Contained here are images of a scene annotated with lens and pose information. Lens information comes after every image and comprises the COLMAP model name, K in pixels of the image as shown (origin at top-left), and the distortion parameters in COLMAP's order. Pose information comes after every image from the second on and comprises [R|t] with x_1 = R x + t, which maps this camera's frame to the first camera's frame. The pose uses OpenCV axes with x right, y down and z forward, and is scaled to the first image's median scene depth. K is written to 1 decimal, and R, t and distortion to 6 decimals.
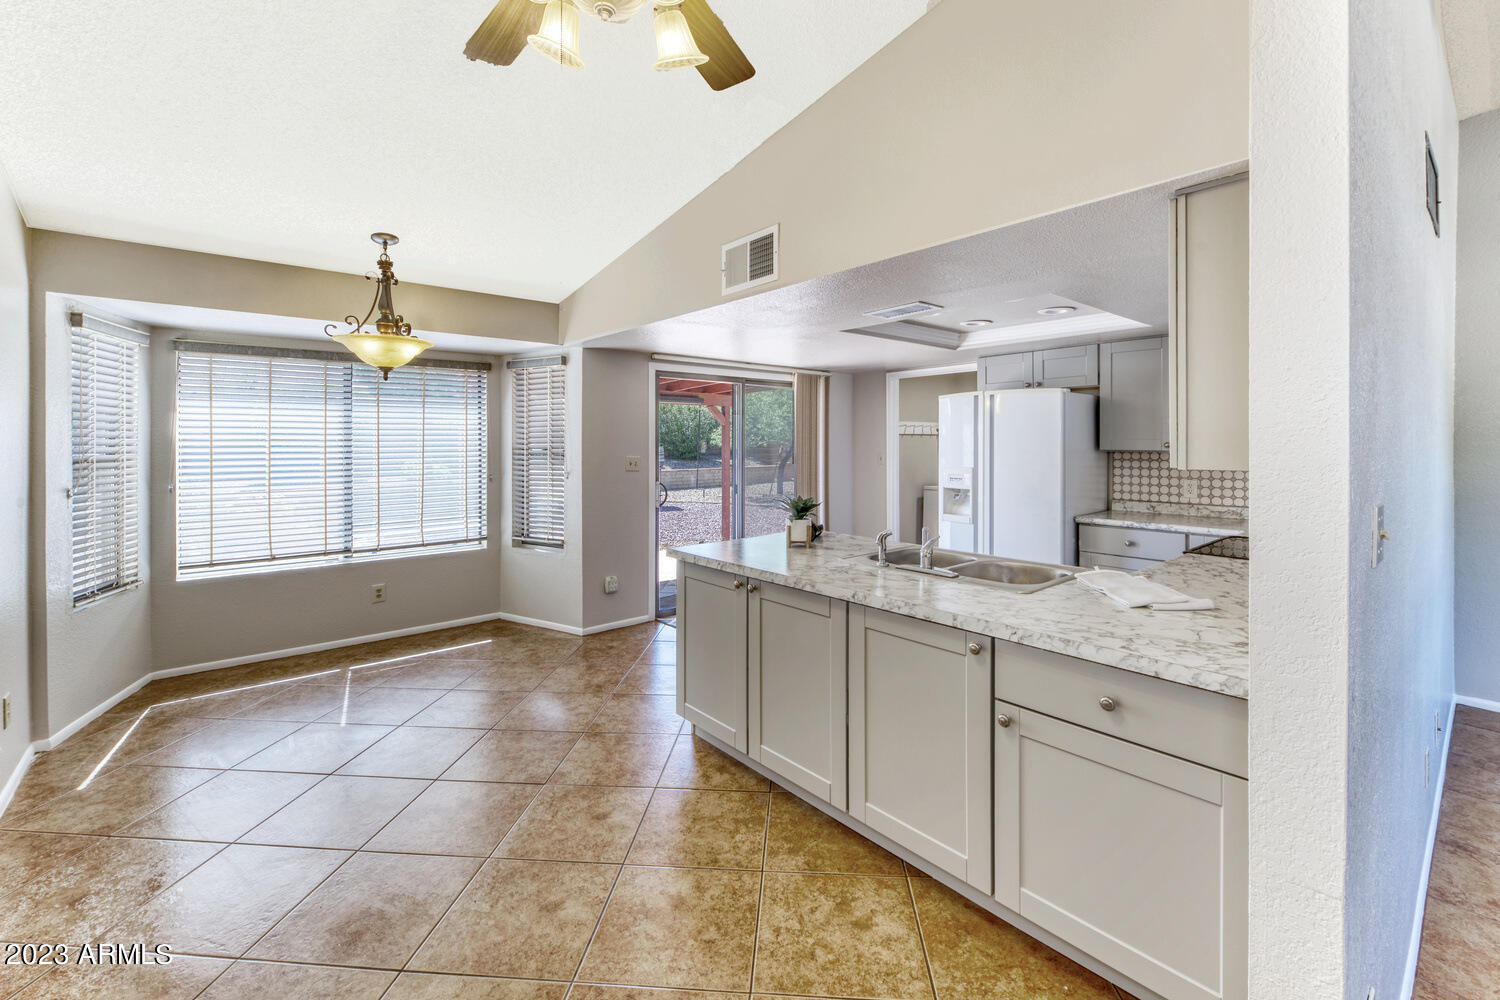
lens RADIAL K [[641.1, 0, 748.7], [0, 641.1, 441.2], [0, 0, 1]] dist [0.001078, -0.000208]
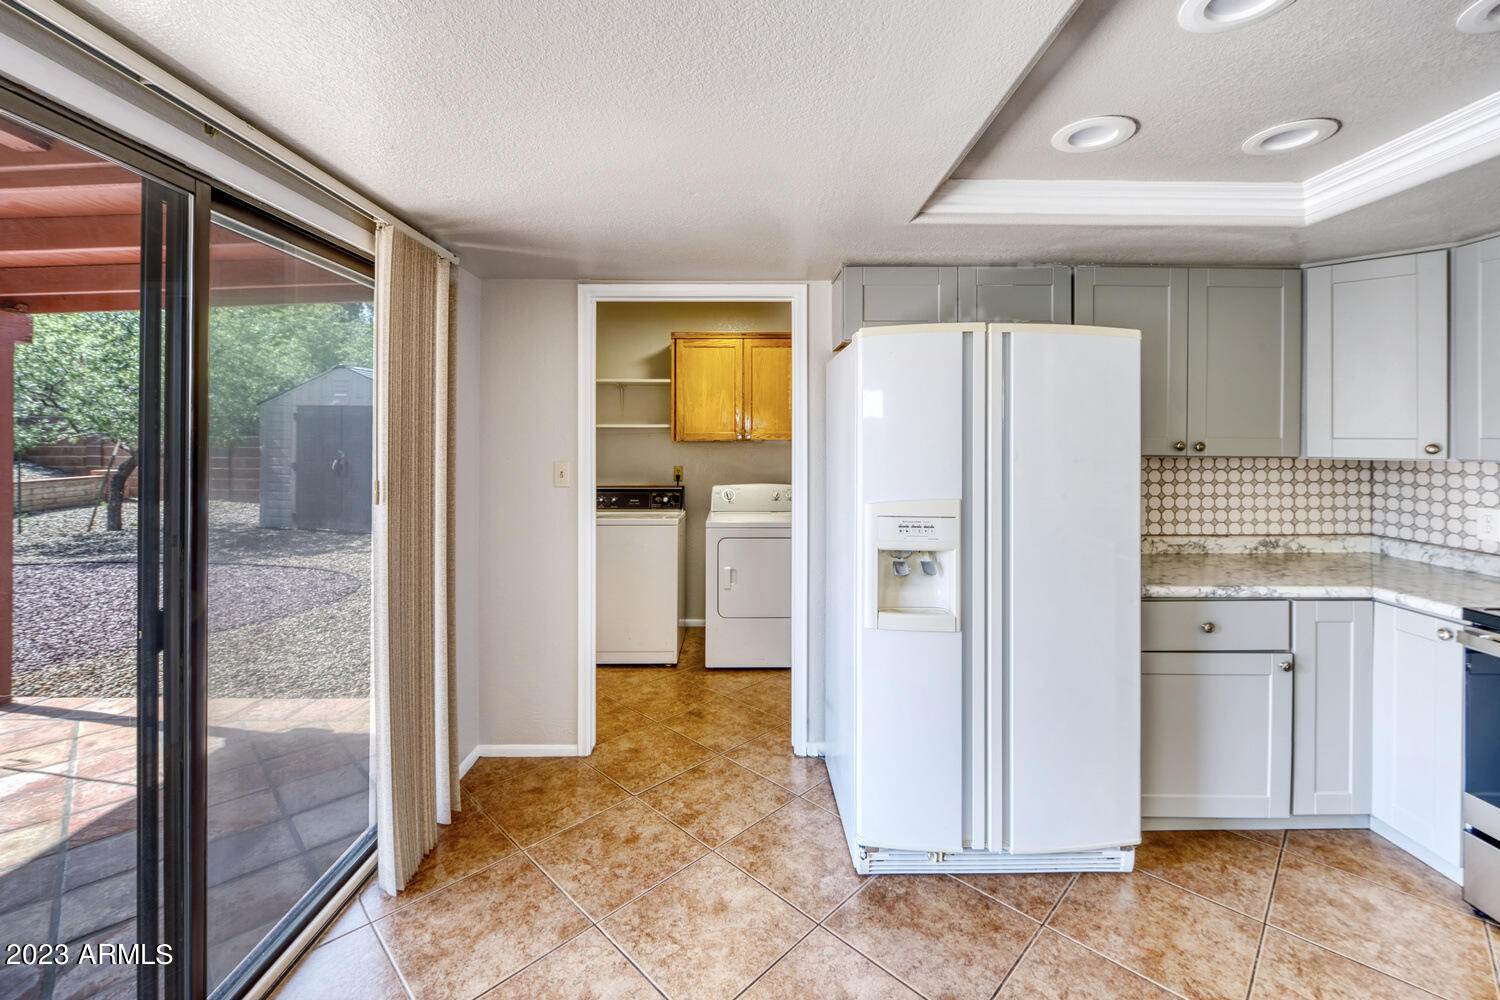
lens RADIAL K [[641.1, 0, 748.7], [0, 641.1, 441.2], [0, 0, 1]] dist [0.001078, -0.000208]
pose [[0.649459, 0.002830, 0.760391, -0.079474], [-0.009510, 0.999945, 0.004400, 0.002380], [-0.760337, -0.010089, 0.649451, 0.991669]]
